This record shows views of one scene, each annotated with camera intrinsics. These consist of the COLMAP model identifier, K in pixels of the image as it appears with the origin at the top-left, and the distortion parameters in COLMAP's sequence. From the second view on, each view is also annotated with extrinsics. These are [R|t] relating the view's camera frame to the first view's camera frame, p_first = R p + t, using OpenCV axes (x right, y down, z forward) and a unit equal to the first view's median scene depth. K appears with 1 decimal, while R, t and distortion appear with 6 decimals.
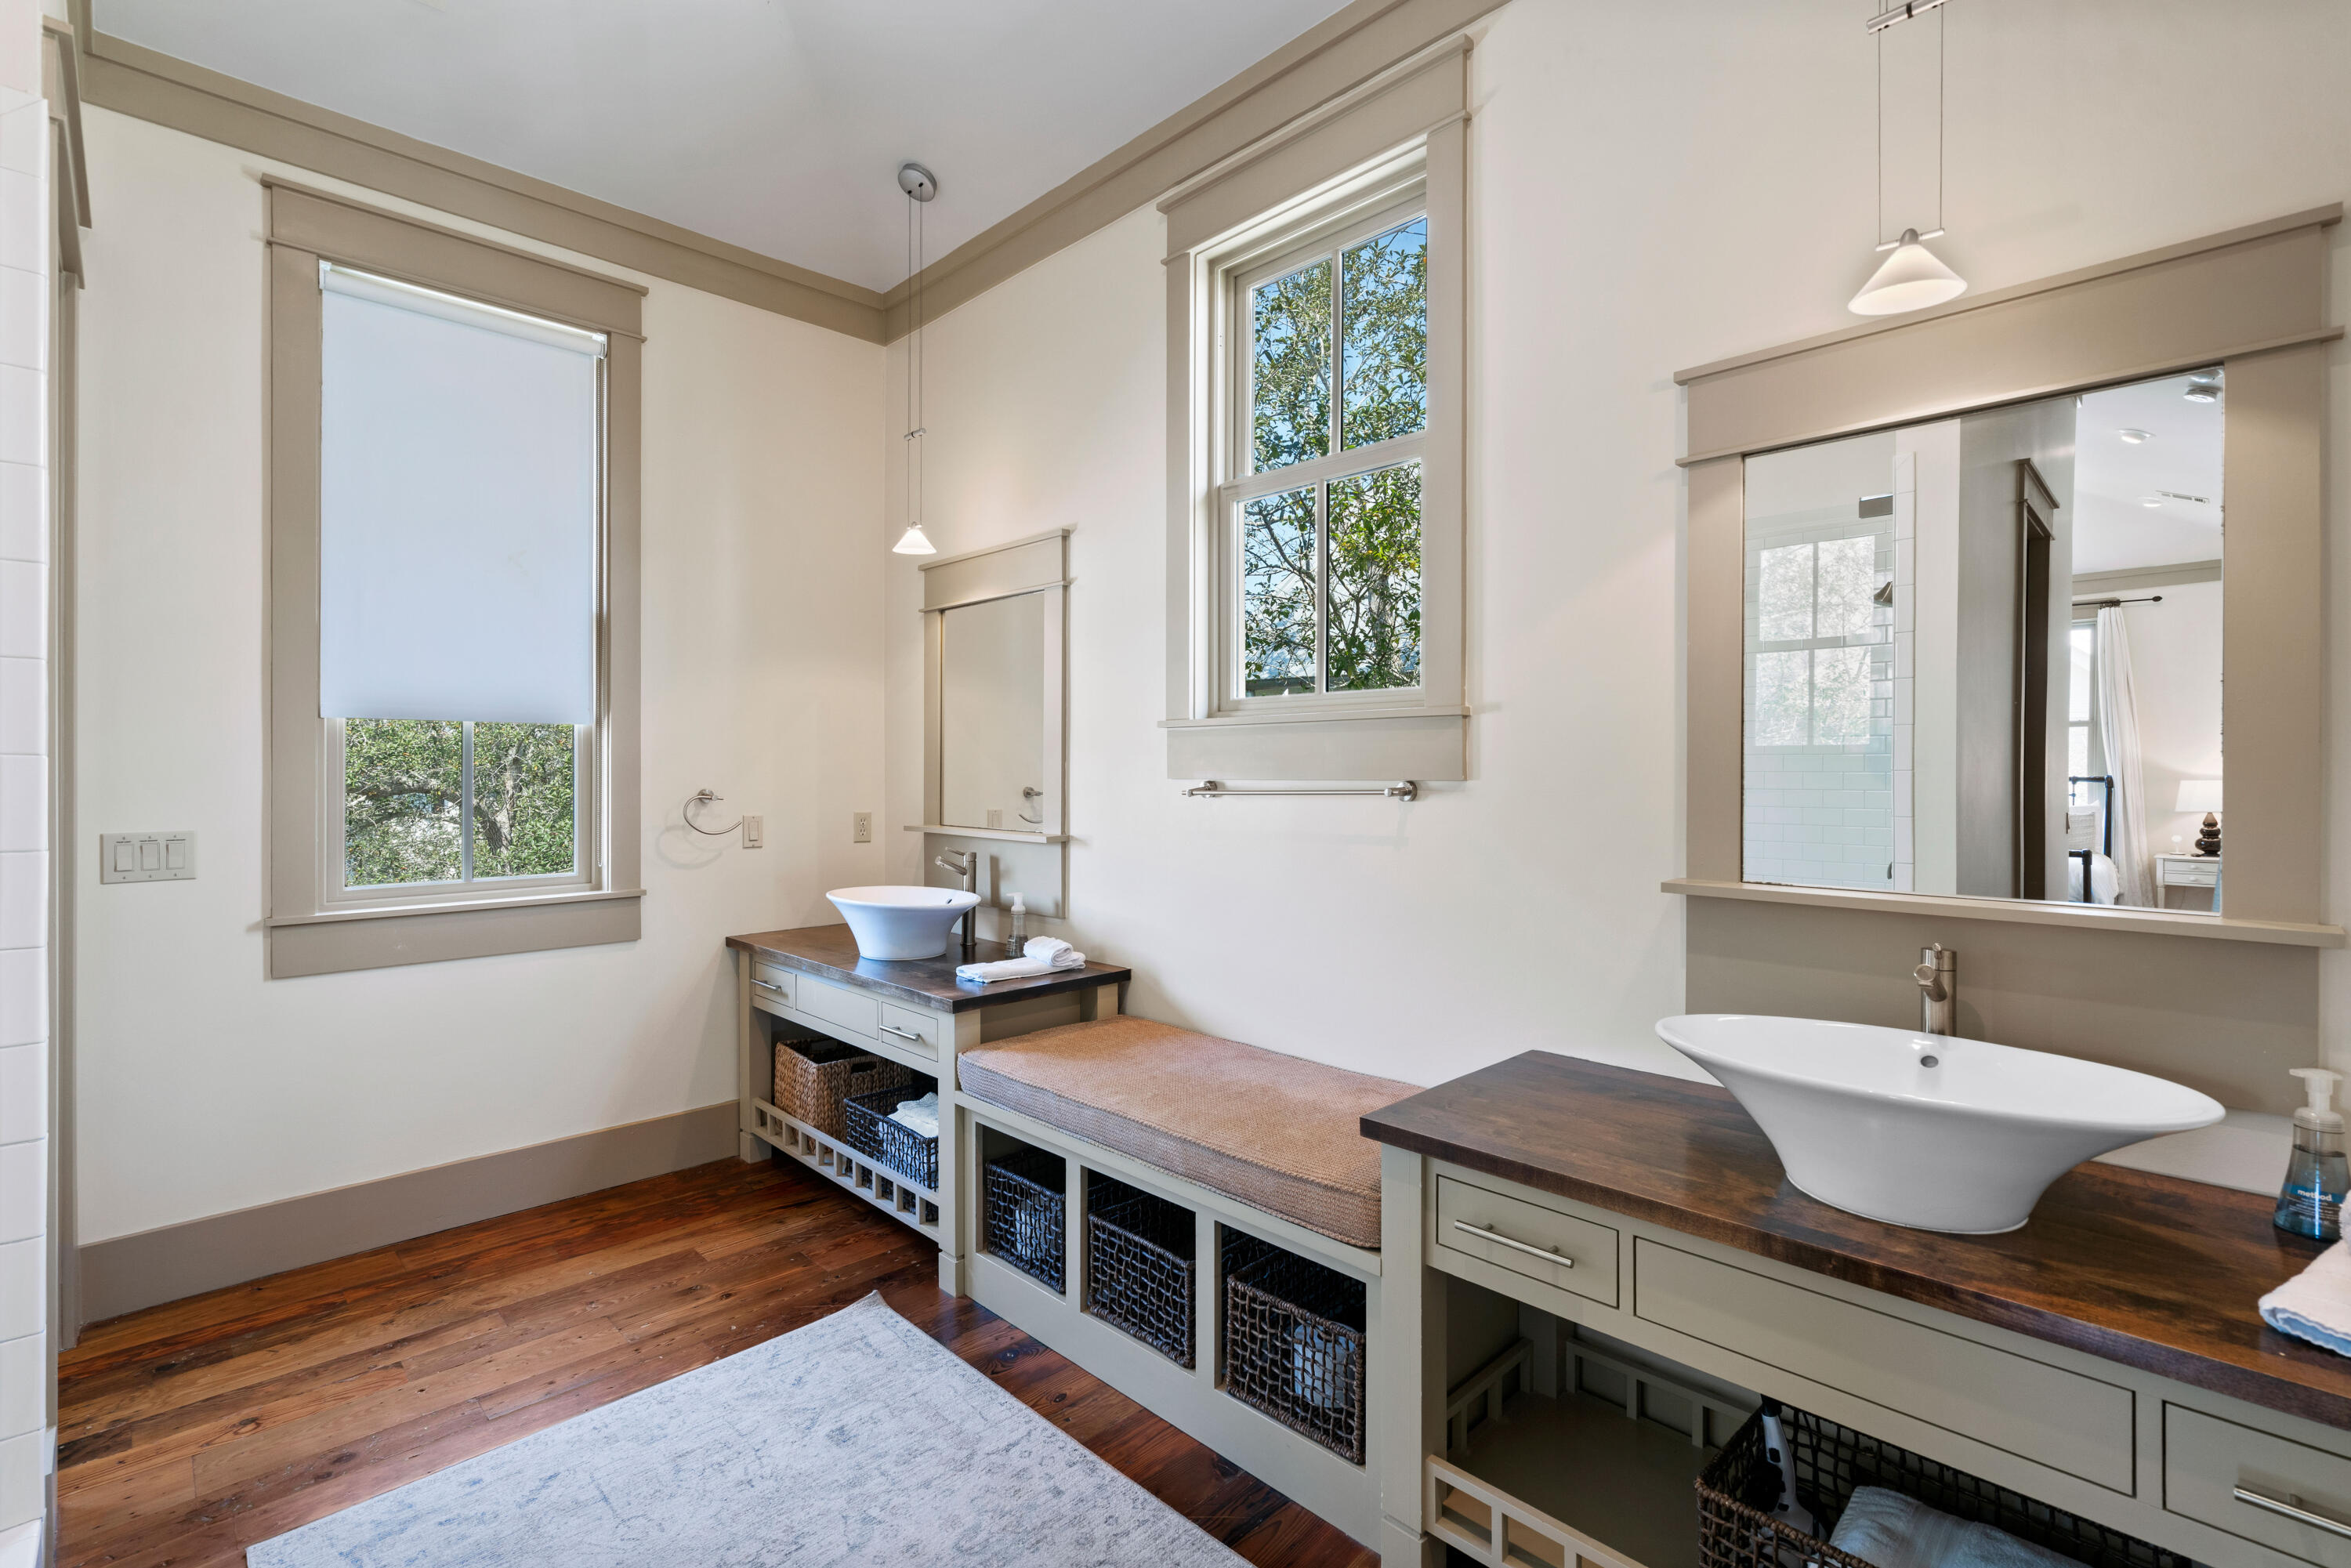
lens RADIAL K [[1053.7, 0, 1169.4], [0, 1053.7, 796.6], [0, 0, 1]] dist [-0.001478, -0.000555]
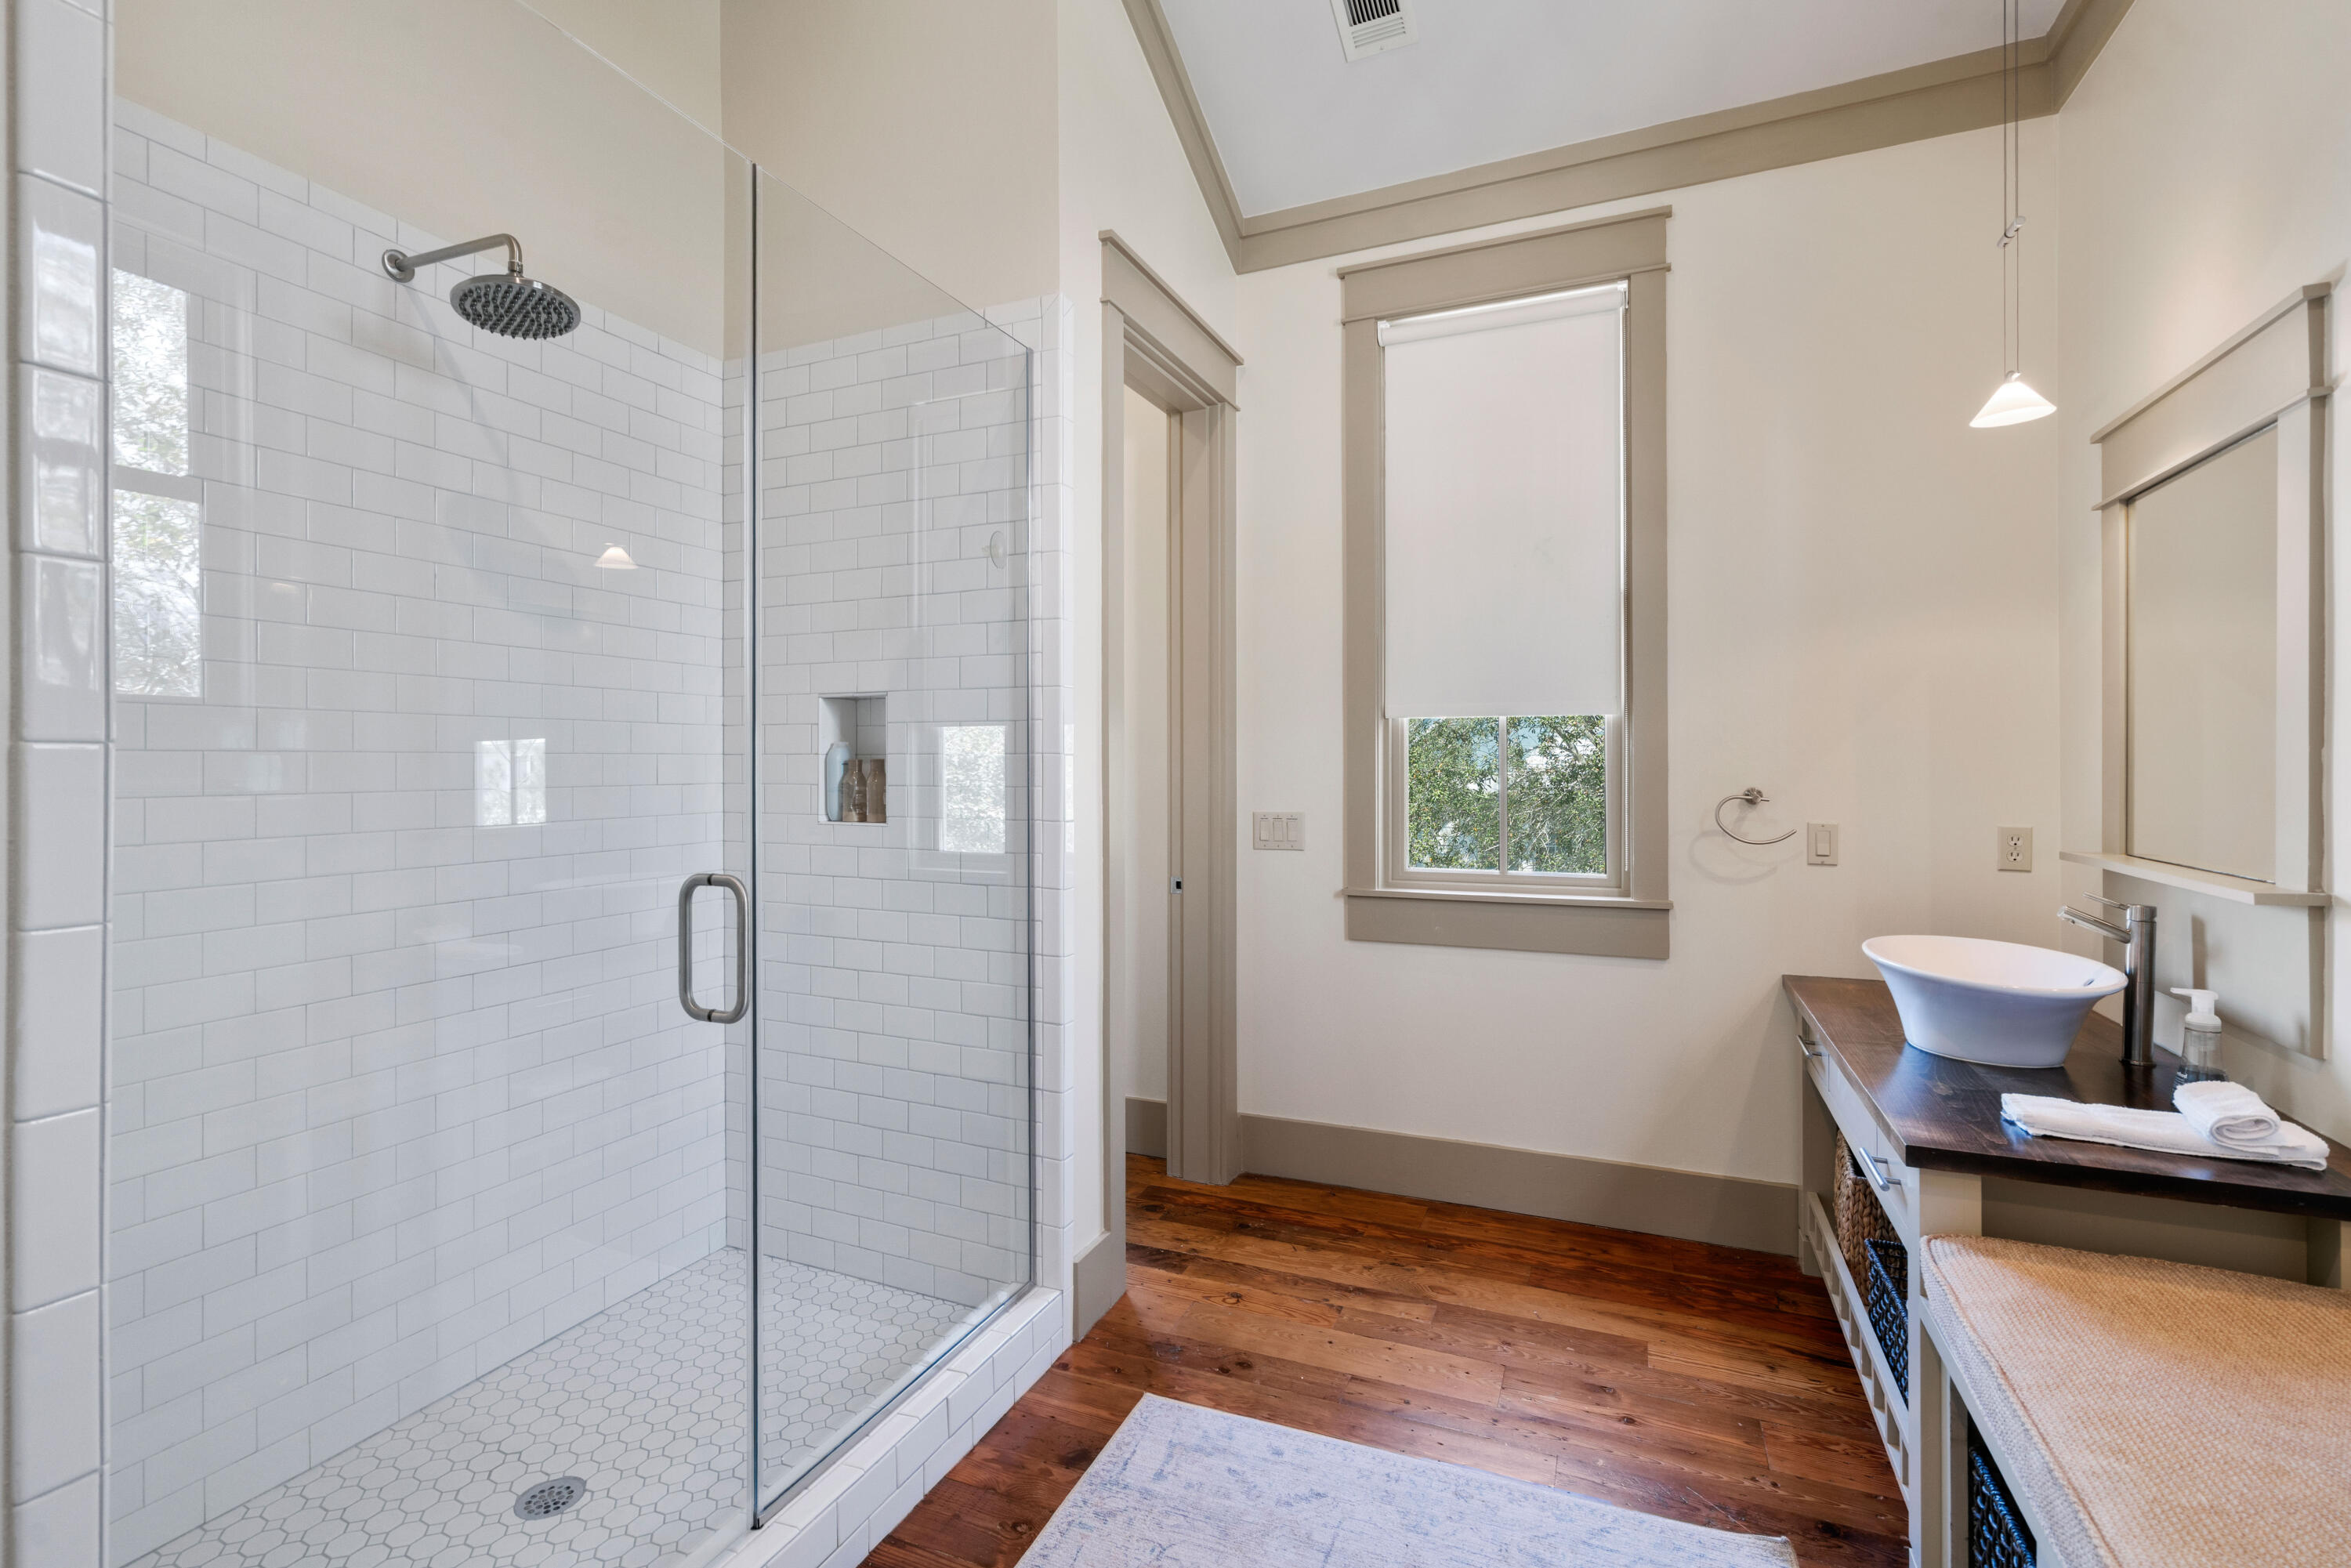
lens RADIAL K [[1067.2, 0, 1178.1], [0, 1067.2, 773.8], [0, 0, 1]] dist [0.000939, 0.000522]
pose [[0.381328, 0.008763, -0.924398, 0.181140], [-0.023068, 0.999734, -0.000038, -0.009128], [0.924152, 0.021338, 0.381429, 0.335454]]
